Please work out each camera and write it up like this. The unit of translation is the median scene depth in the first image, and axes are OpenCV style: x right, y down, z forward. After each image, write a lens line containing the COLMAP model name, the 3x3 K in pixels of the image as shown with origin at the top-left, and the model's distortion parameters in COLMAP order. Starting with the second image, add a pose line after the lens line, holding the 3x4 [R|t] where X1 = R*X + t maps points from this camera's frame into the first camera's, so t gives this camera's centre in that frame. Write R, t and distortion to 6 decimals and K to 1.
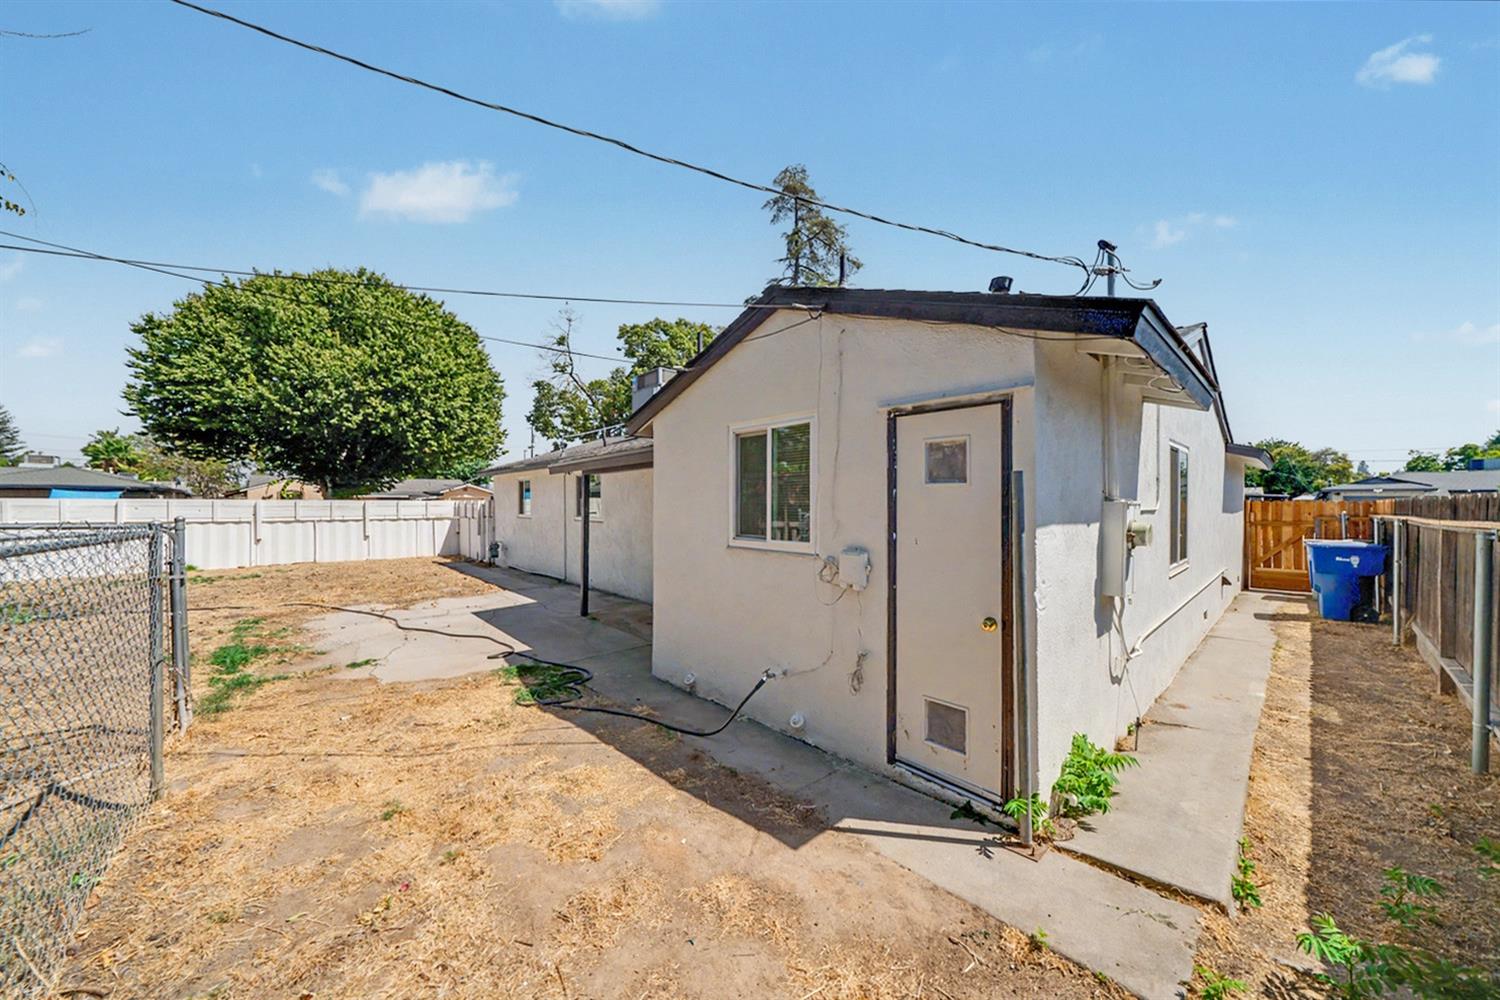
lens RADIAL K [[526.7, 0, 742.2], [0, 526.7, 500.8], [0, 0, 1]] dist [-0.001300, 0.000196]
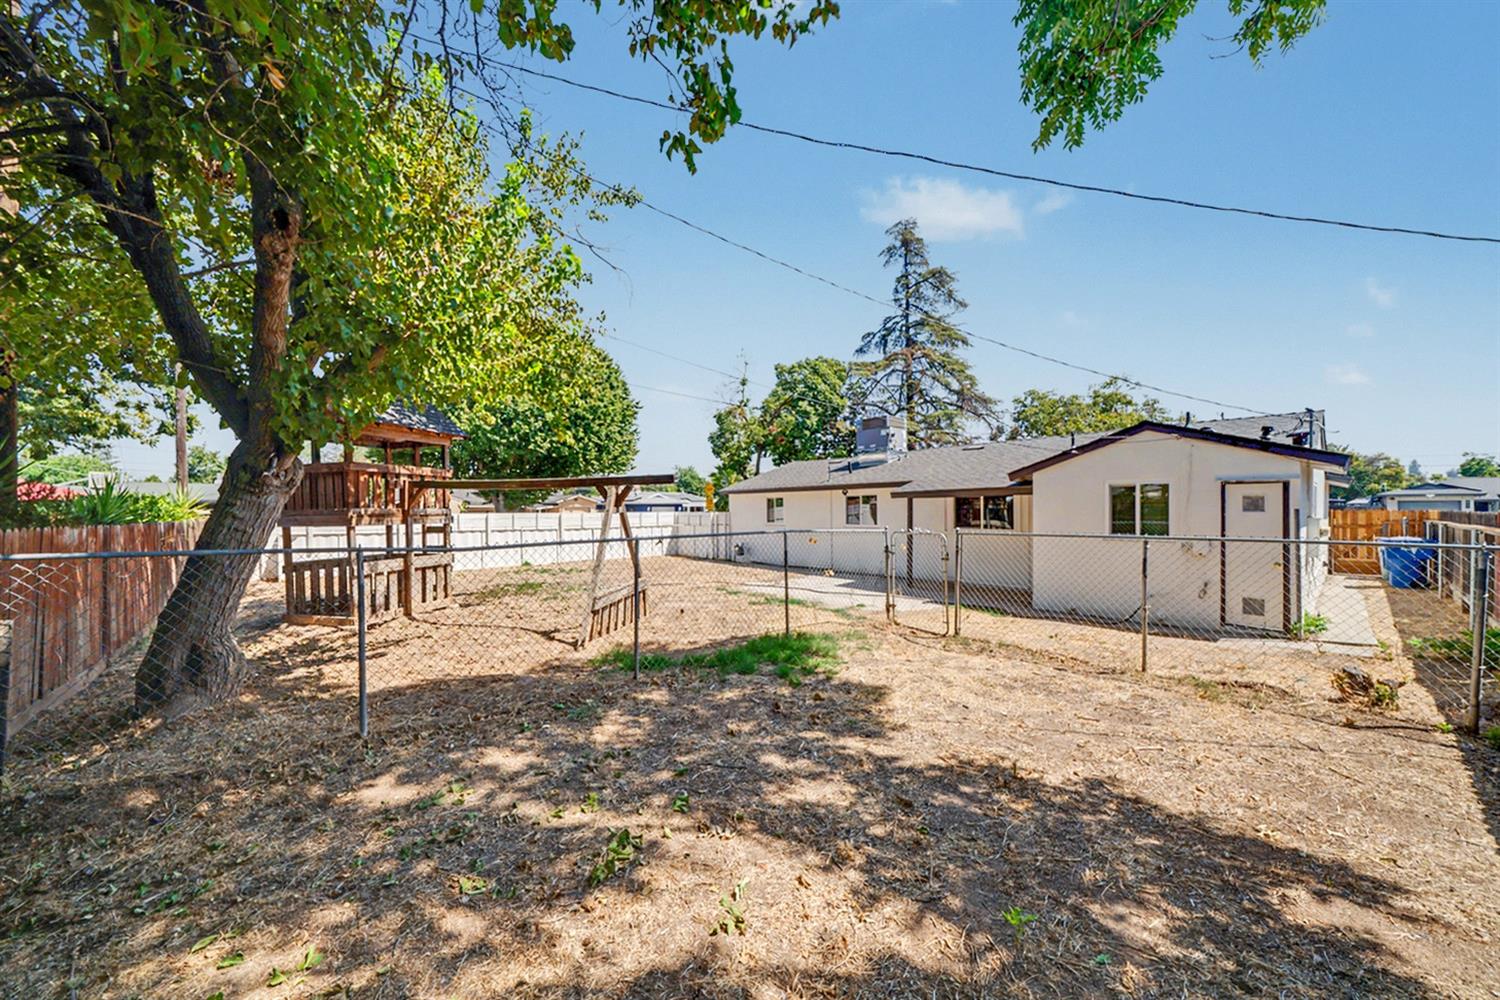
lens RADIAL K [[526.7, 0, 760.0], [0, 526.7, 511.3], [0, 0, 1]] dist [-0.001300, 0.000196]
pose [[0.999617, -0.008459, -0.026359, -0.453412], [0.008650, 0.999937, 0.007144, -0.017522], [0.026297, -0.007369, 0.999627, -0.377767]]
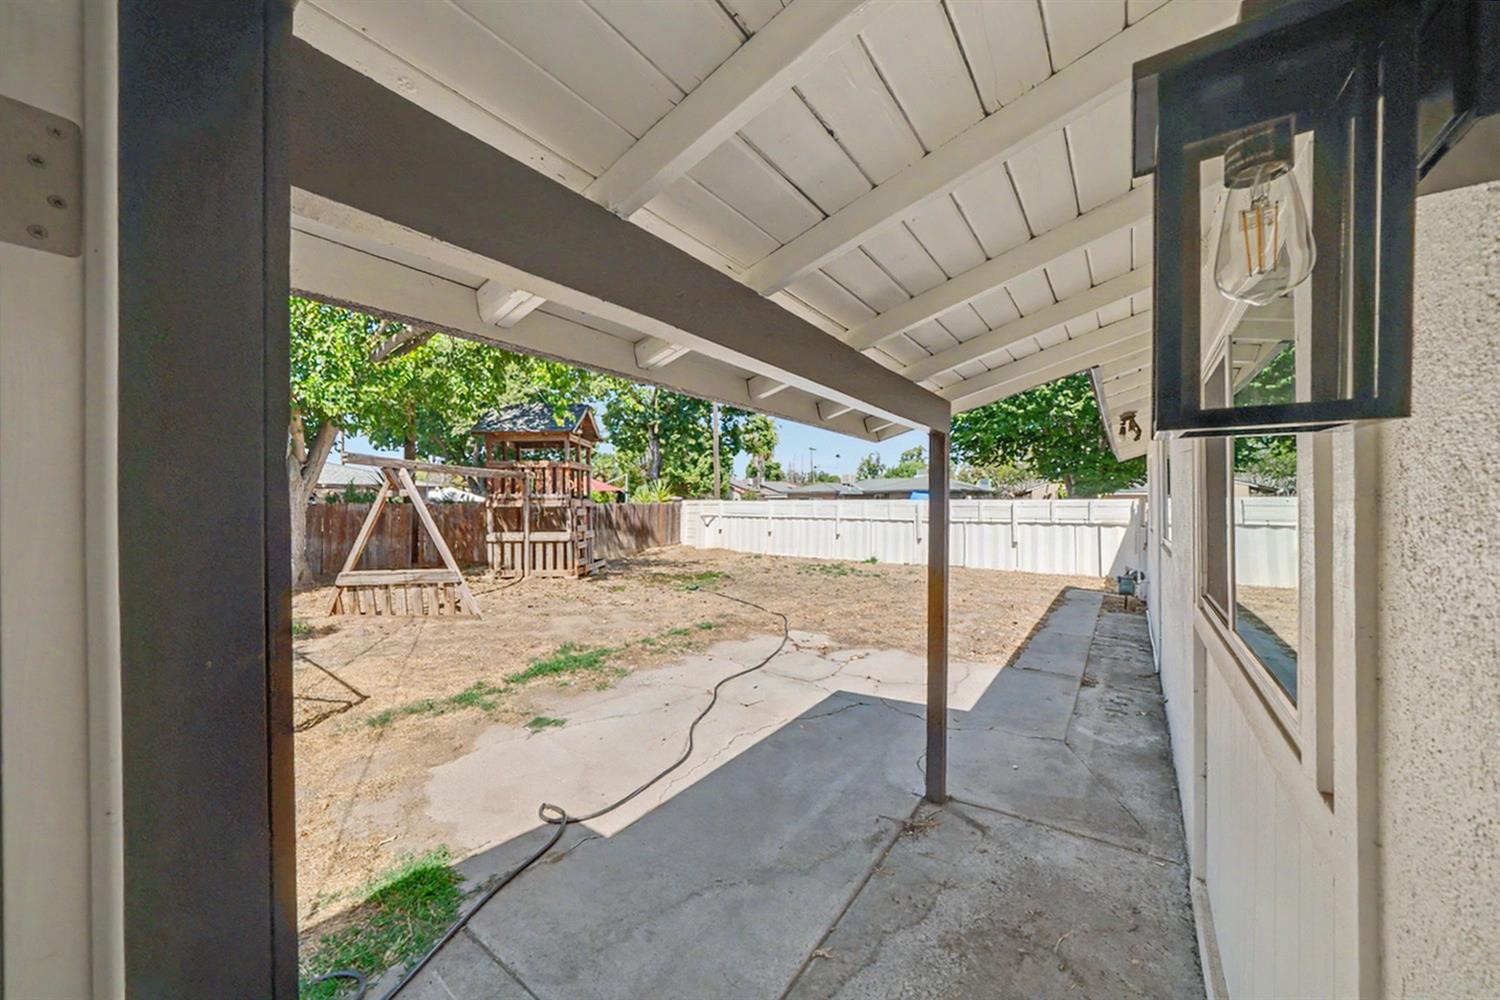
lens RADIAL K [[526.7, 0, 751.0], [0, 526.7, 502.8], [0, 0, 1]] dist [-0.001300, 0.000196]
pose [[0.187305, -0.003606, -0.982295, 0.039282], [0.011245, 0.999936, -0.001526, 0.000142], [0.982237, -0.010760, 0.187333, 0.636367]]
